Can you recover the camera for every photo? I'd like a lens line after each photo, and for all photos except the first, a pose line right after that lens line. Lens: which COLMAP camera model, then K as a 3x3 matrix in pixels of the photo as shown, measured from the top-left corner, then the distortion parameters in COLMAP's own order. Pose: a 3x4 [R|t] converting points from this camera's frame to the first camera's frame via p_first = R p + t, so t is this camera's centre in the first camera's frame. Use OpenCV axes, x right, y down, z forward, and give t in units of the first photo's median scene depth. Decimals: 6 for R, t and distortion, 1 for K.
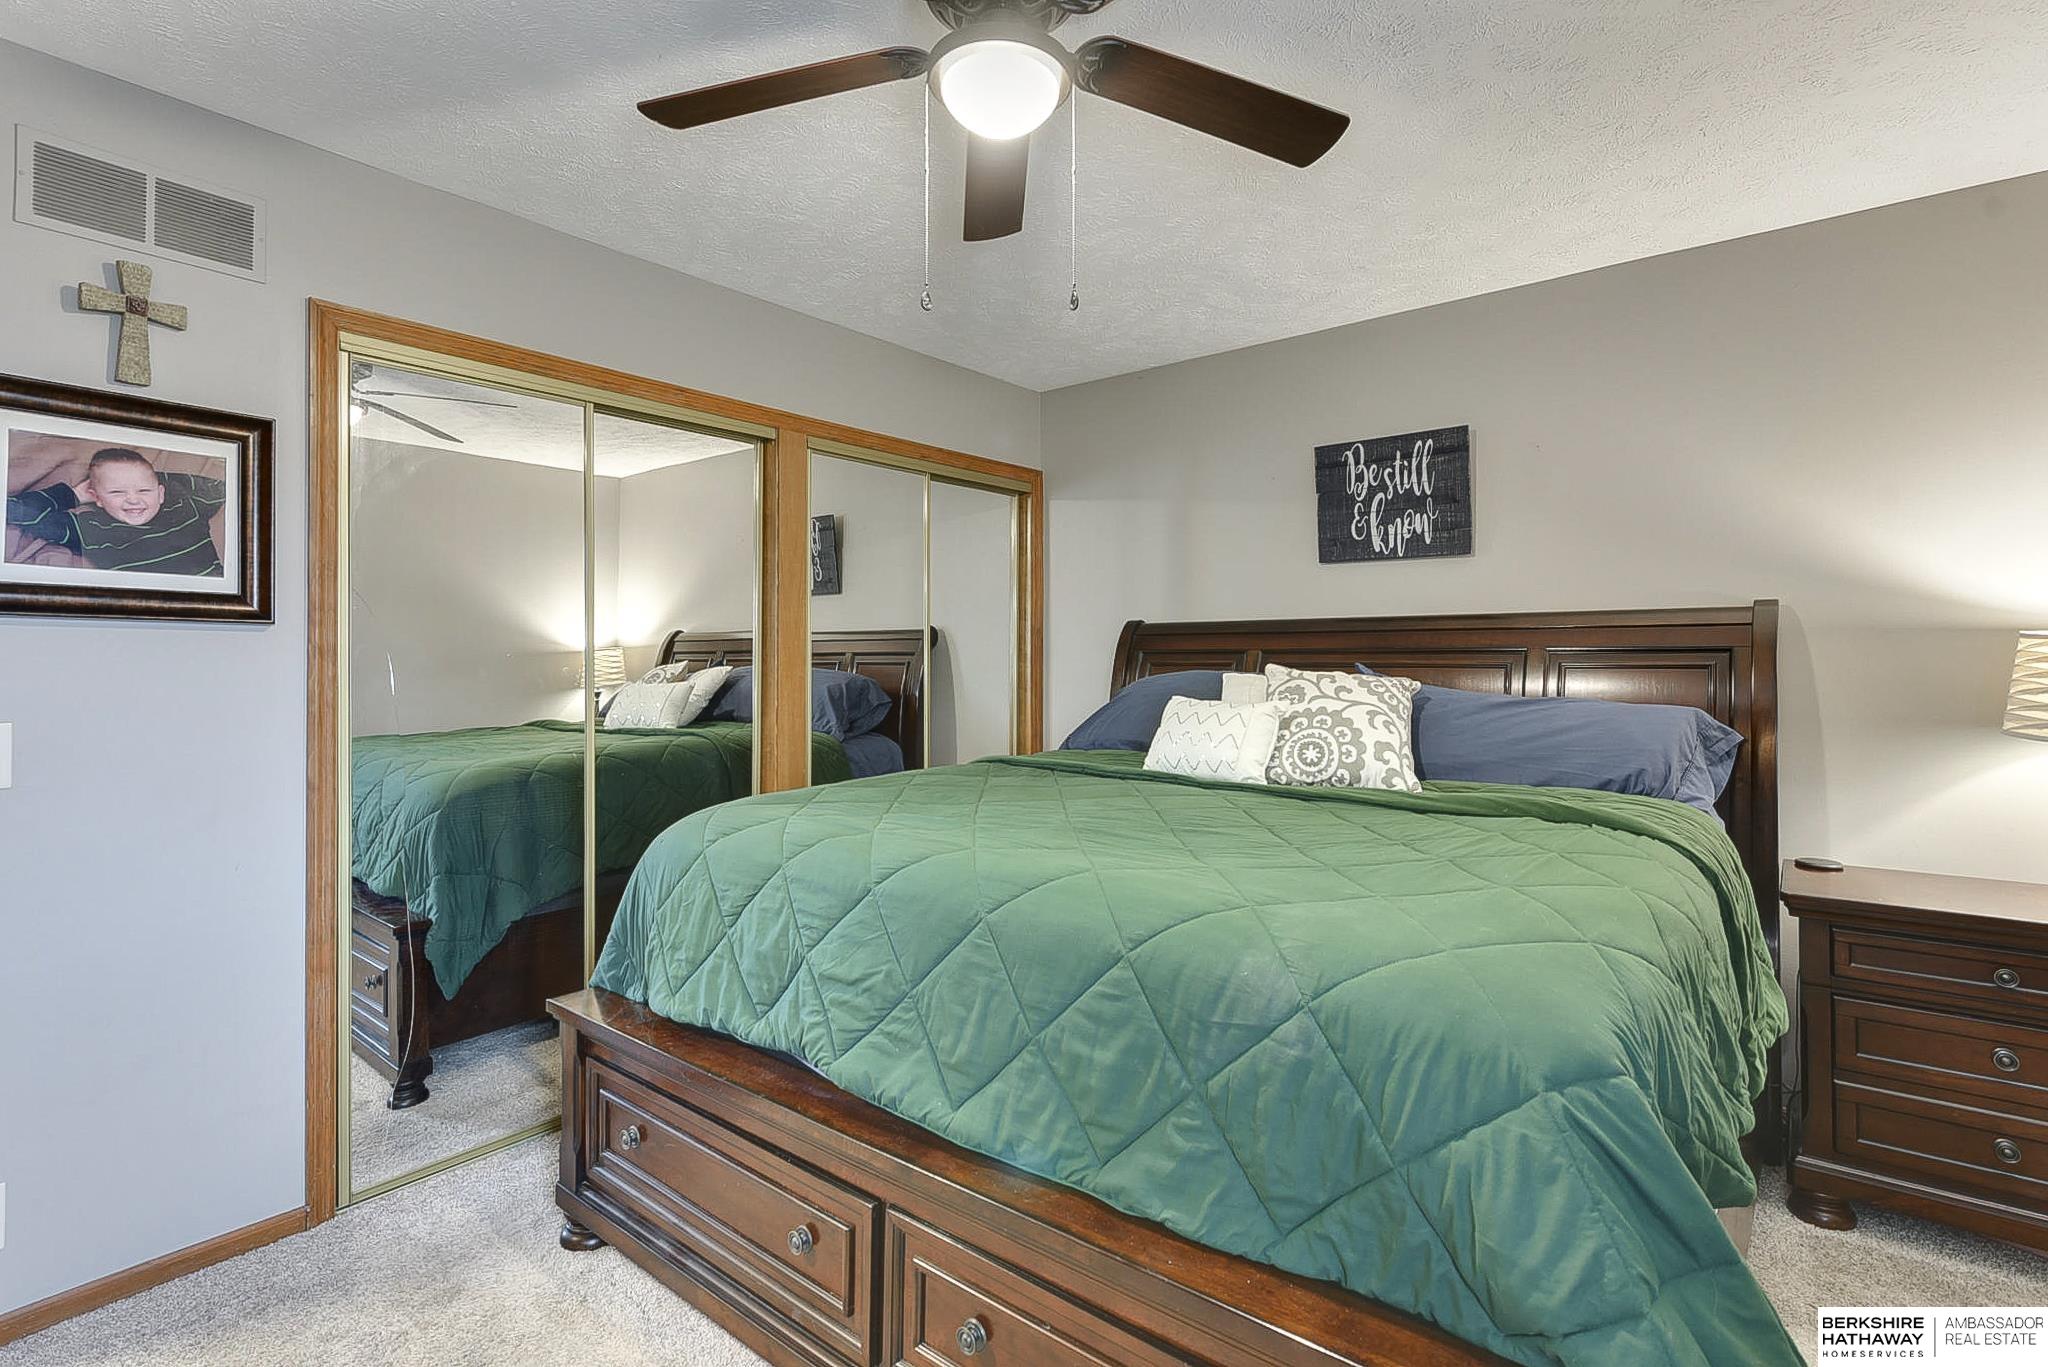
lens RADIAL K [[965.5, 0, 1016.8], [0, 965.5, 667.9], [0, 0, 1]] dist [-0.002088, -0.000202]
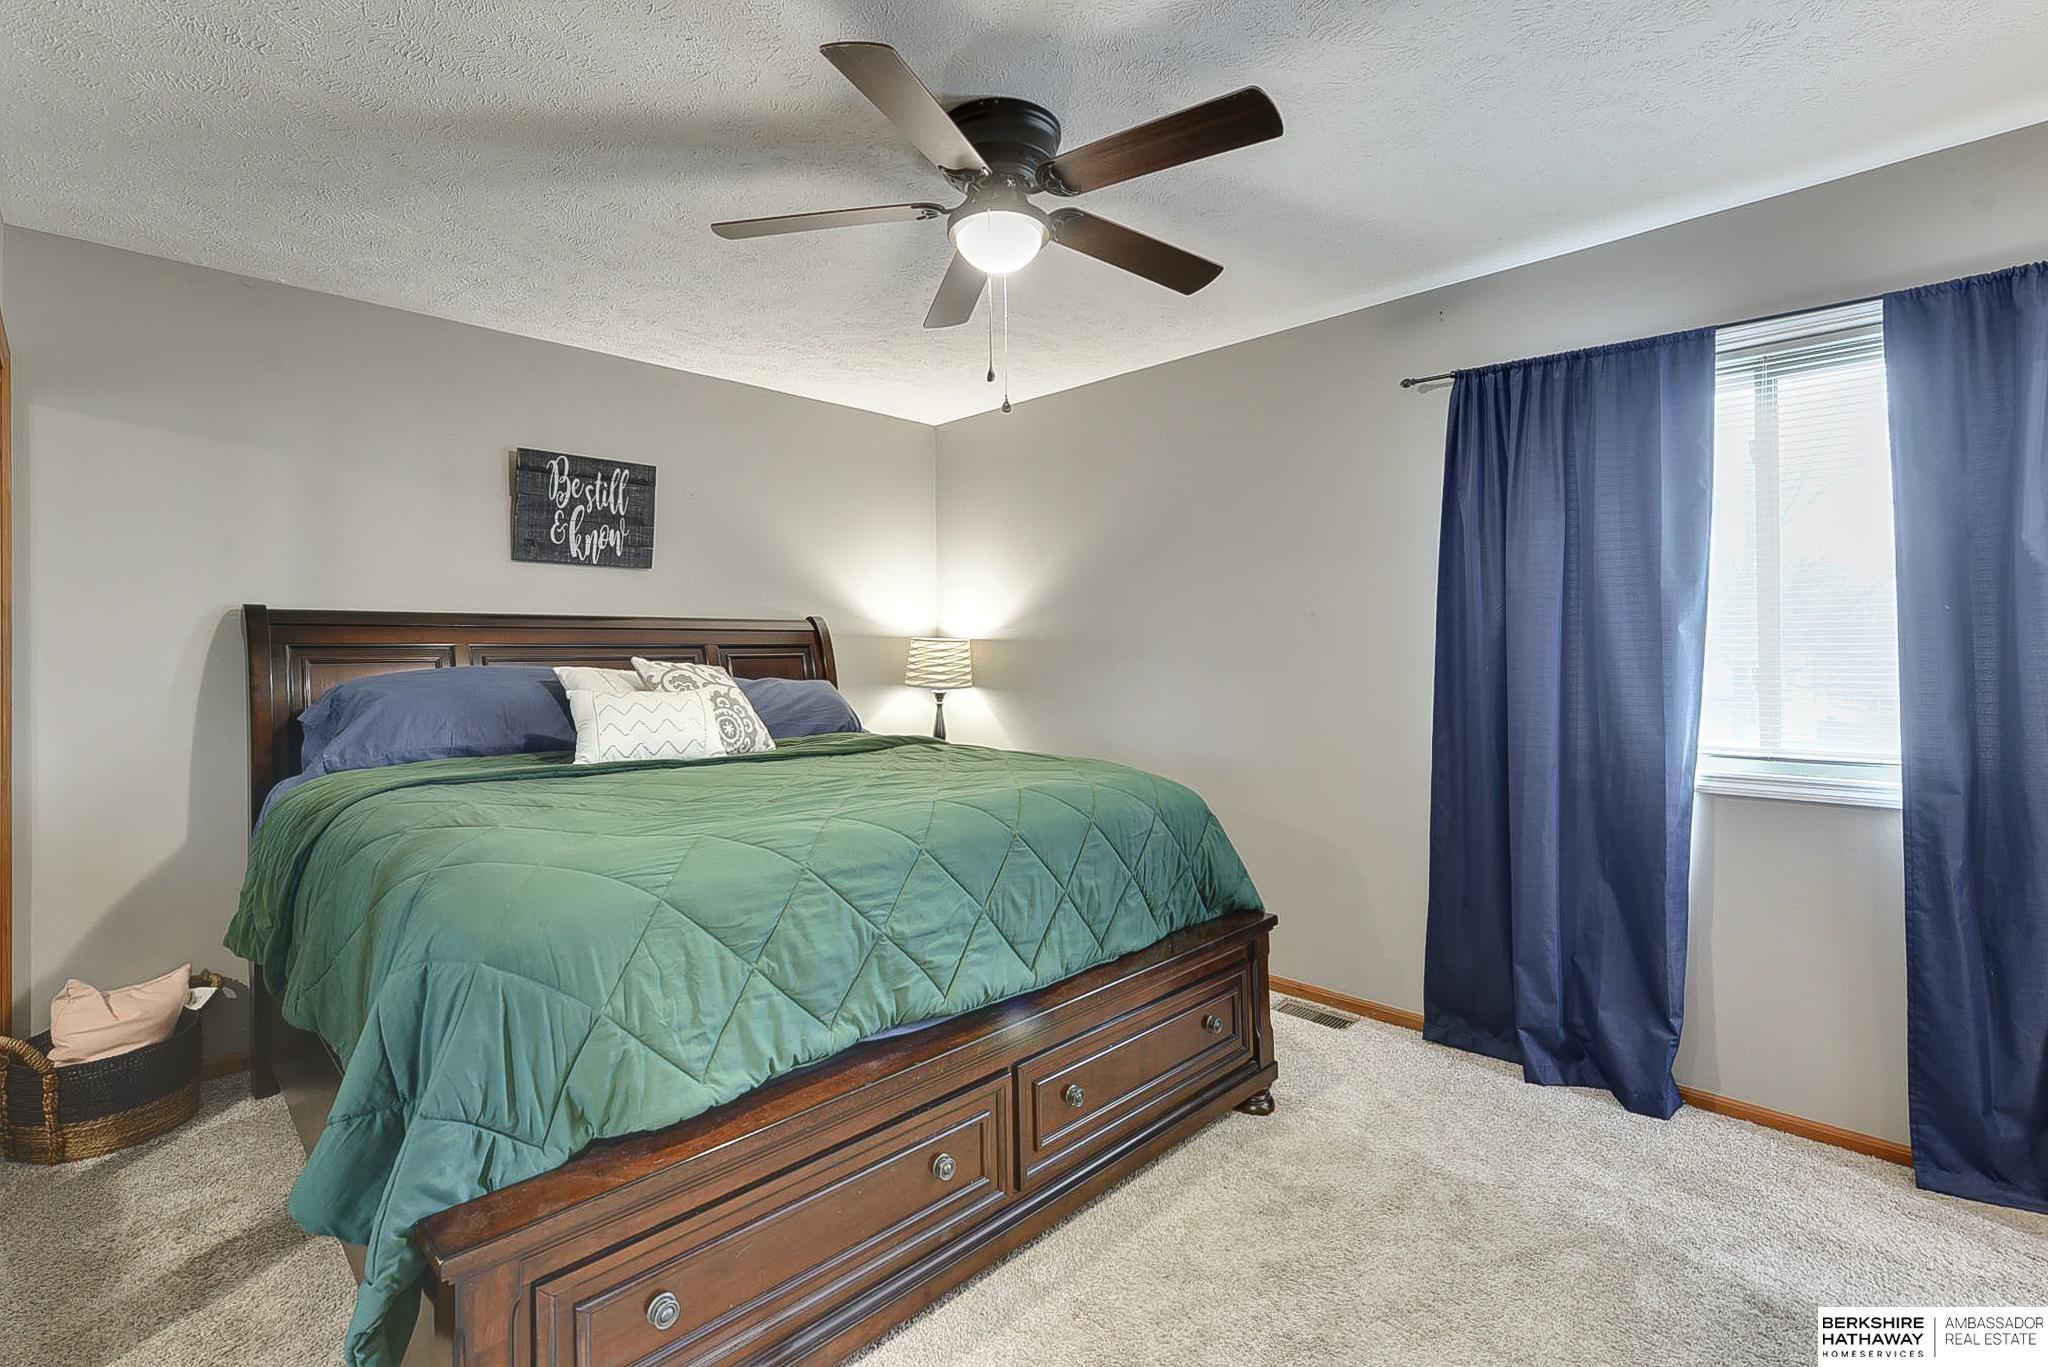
lens RADIAL K [[881.6, 0, 1017.0], [0, 881.6, 663.9], [0, 0, 1]] dist [-0.001884, -0.000376]
pose [[0.134905, -0.013365, 0.990768, -0.584791], [0.015339, 0.999817, 0.011398, -0.000818], [-0.990740, 0.013659, 0.135085, 0.369438]]
